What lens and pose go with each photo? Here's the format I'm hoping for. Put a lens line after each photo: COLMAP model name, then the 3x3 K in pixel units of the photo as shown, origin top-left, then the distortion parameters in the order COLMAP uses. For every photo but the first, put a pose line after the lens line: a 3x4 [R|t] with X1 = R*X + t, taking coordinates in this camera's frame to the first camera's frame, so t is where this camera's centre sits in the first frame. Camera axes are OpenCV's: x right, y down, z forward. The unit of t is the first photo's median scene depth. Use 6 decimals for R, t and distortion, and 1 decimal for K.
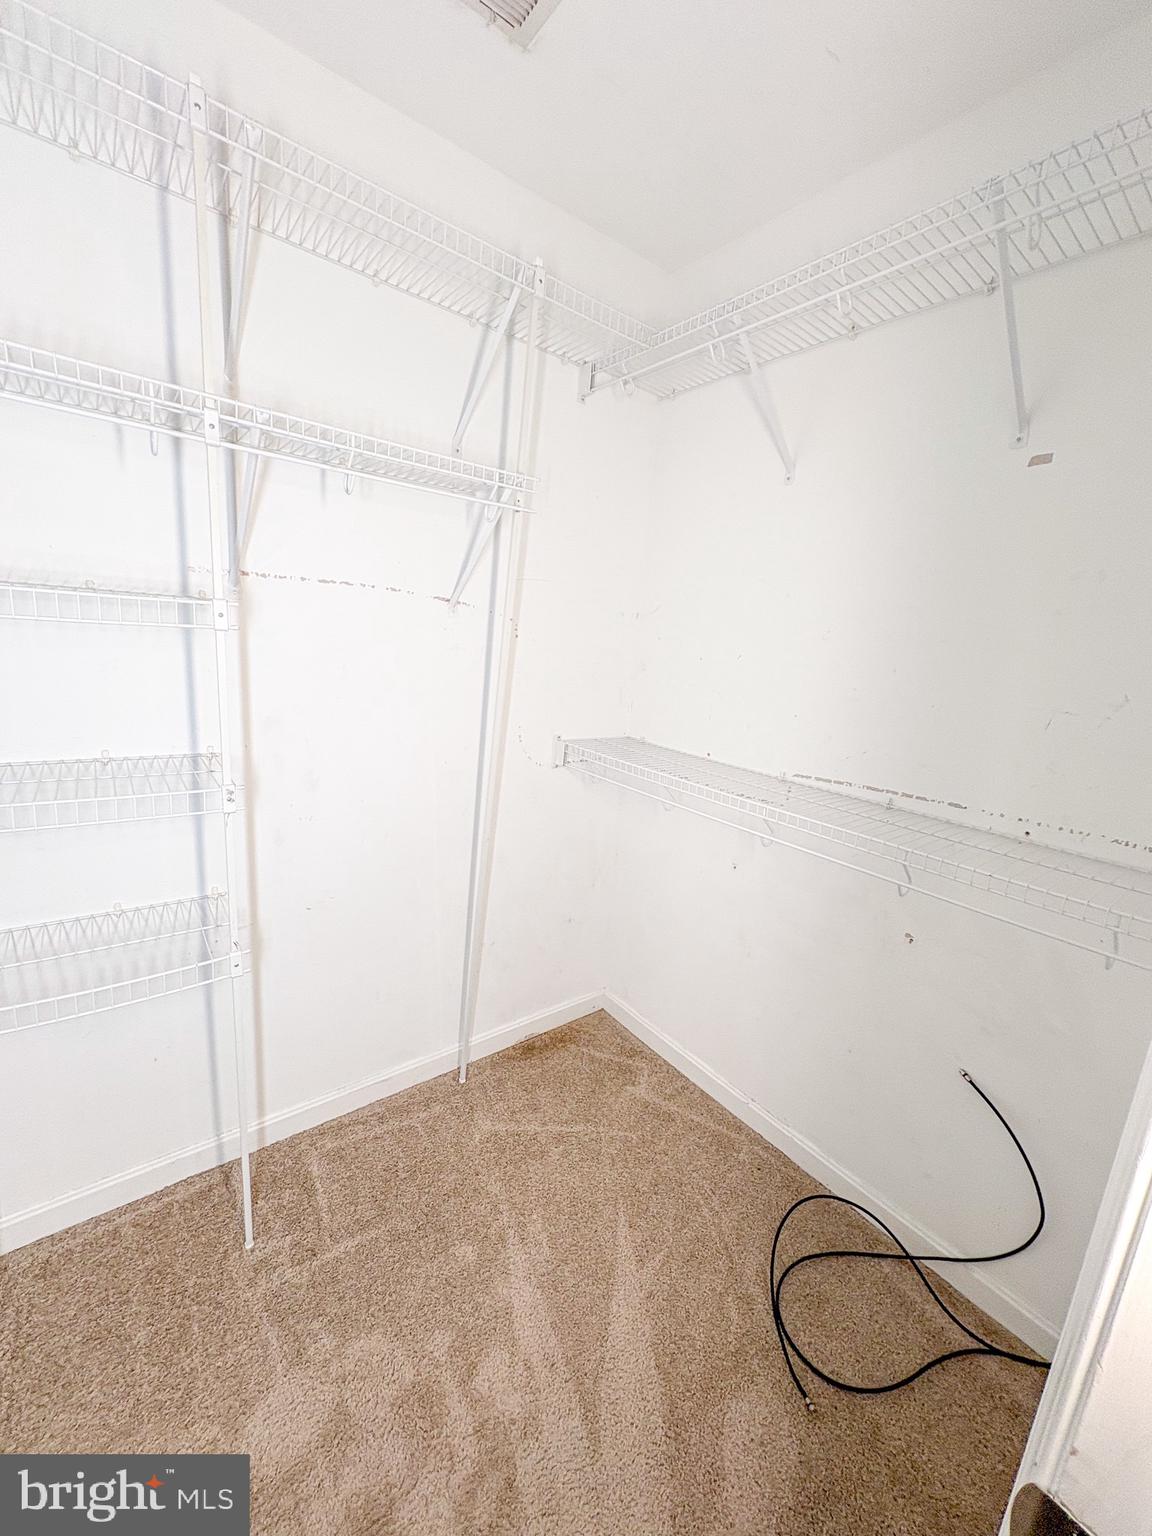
lens RADIAL K [[612.4, 0, 578.5], [0, 612.4, 764.9], [0, 0, 1]] dist [0.001732, 0.000080]
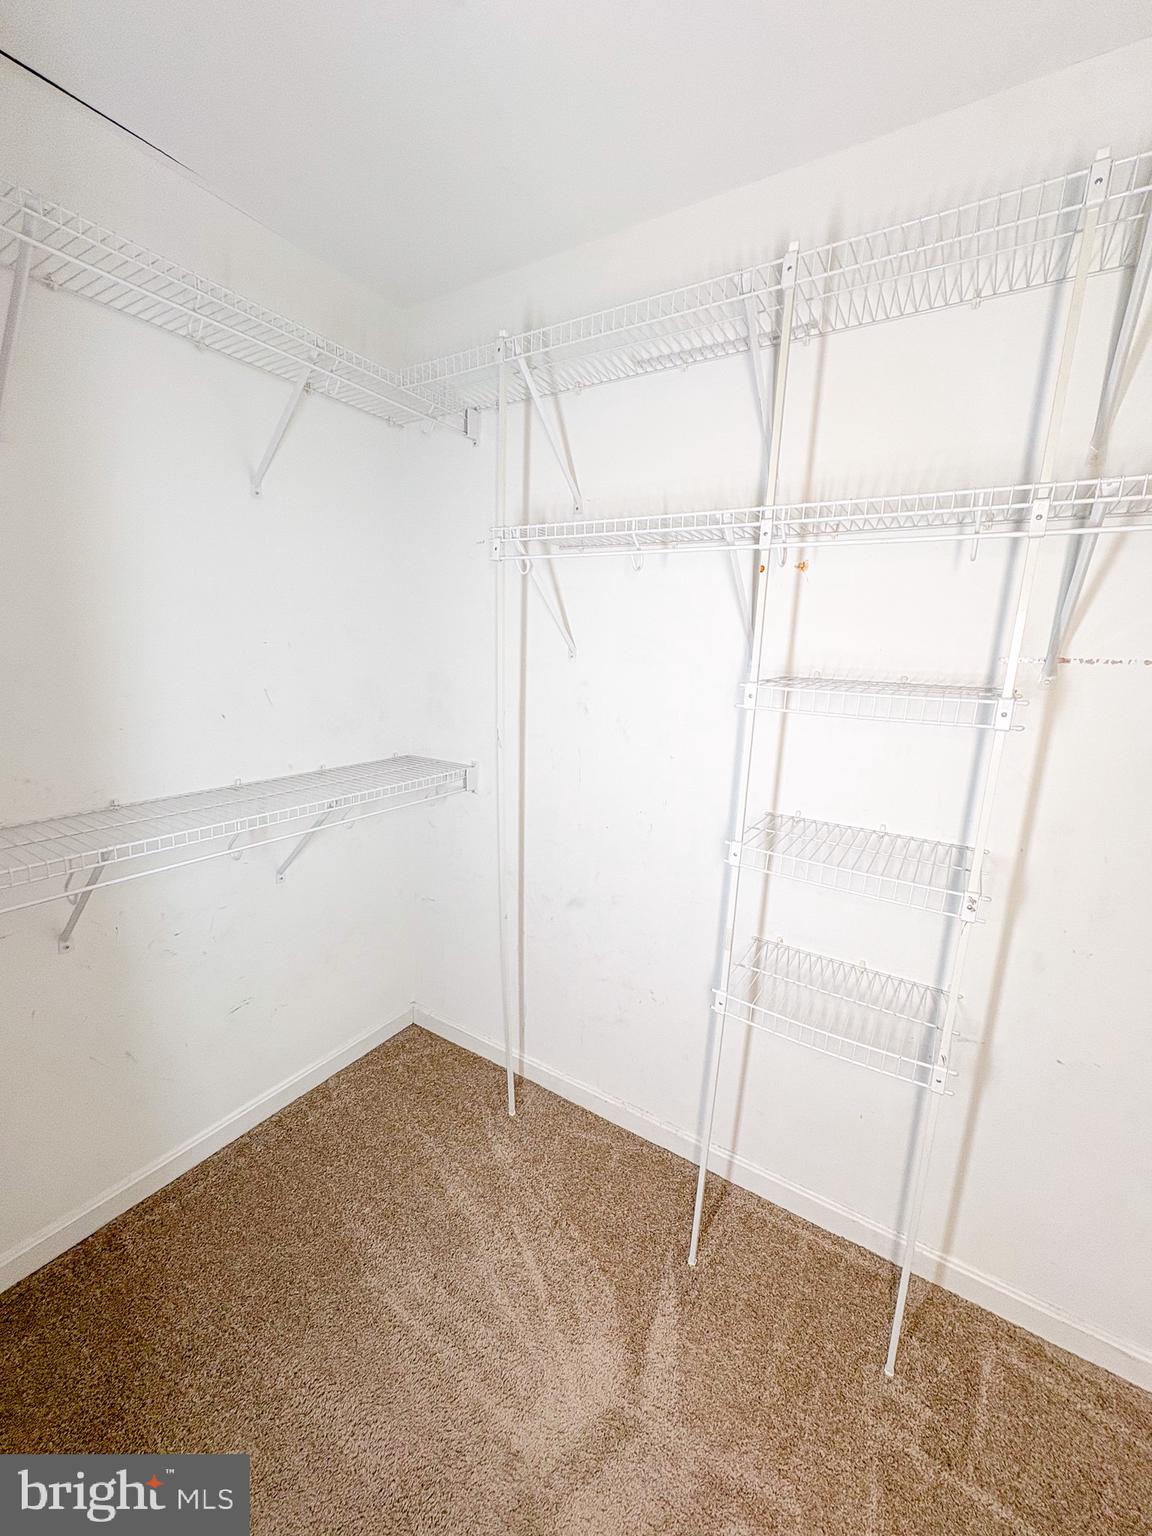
lens RADIAL K [[612.4, 0, 577.8], [0, 612.4, 766.1], [0, 0, 1]] dist [0.001732, 0.000080]
pose [[0.338644, 0.122423, -0.932916, 0.058248], [-0.205973, 0.977097, 0.053453, -0.067153], [0.918093, 0.174054, 0.356104, 0.070044]]
